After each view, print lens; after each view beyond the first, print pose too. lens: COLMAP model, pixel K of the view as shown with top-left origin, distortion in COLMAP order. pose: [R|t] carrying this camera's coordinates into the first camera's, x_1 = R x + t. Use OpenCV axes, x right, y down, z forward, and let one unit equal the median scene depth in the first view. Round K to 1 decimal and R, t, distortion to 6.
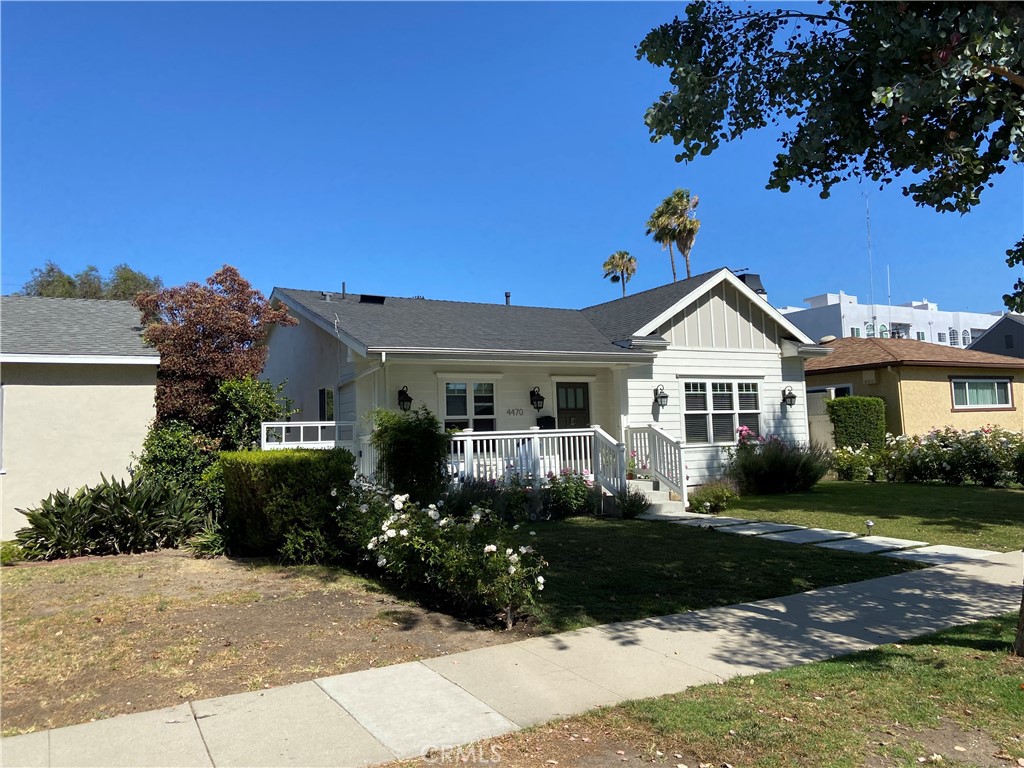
lens RADIAL K [[770.4, 0, 509.2], [0, 770.4, 385.1], [0, 0, 1]] dist [0.121000, -0.143664]
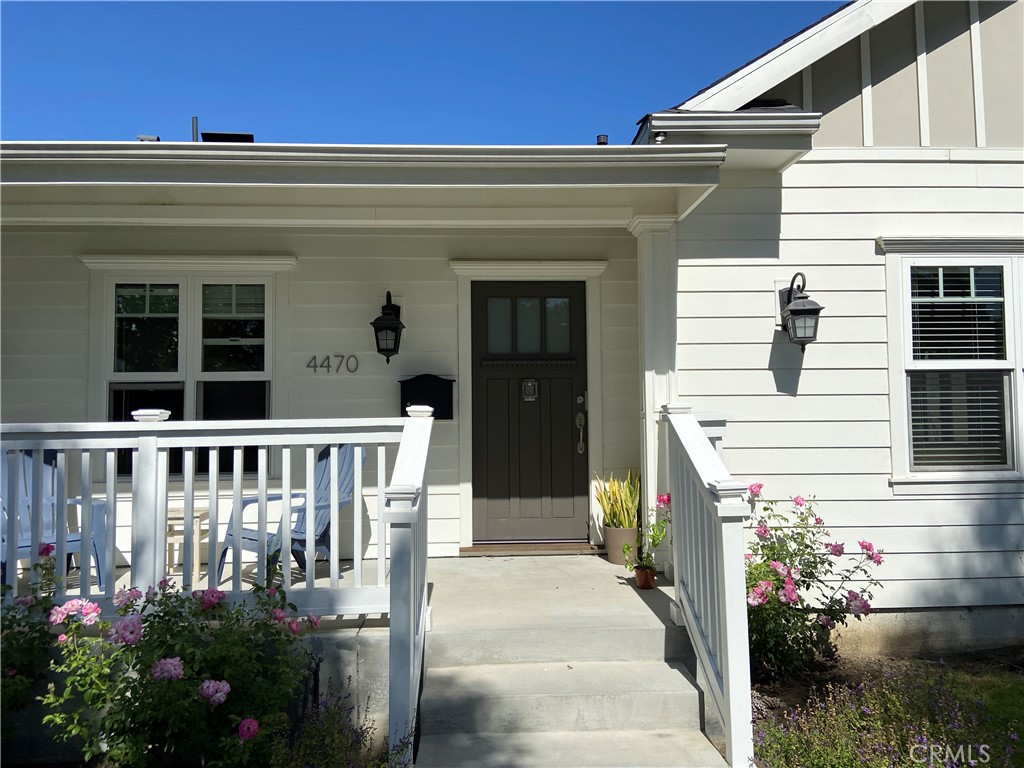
lens RADIAL K [[770.4, 0, 516.7], [0, 770.4, 378.4], [0, 0, 1]] dist [0.121000, -0.143664]
pose [[0.904056, 0.002325, -0.427407, 0.229827], [0.011950, 0.999457, 0.030714, 0.030418], [0.427246, -0.032874, 0.903537, 0.686813]]
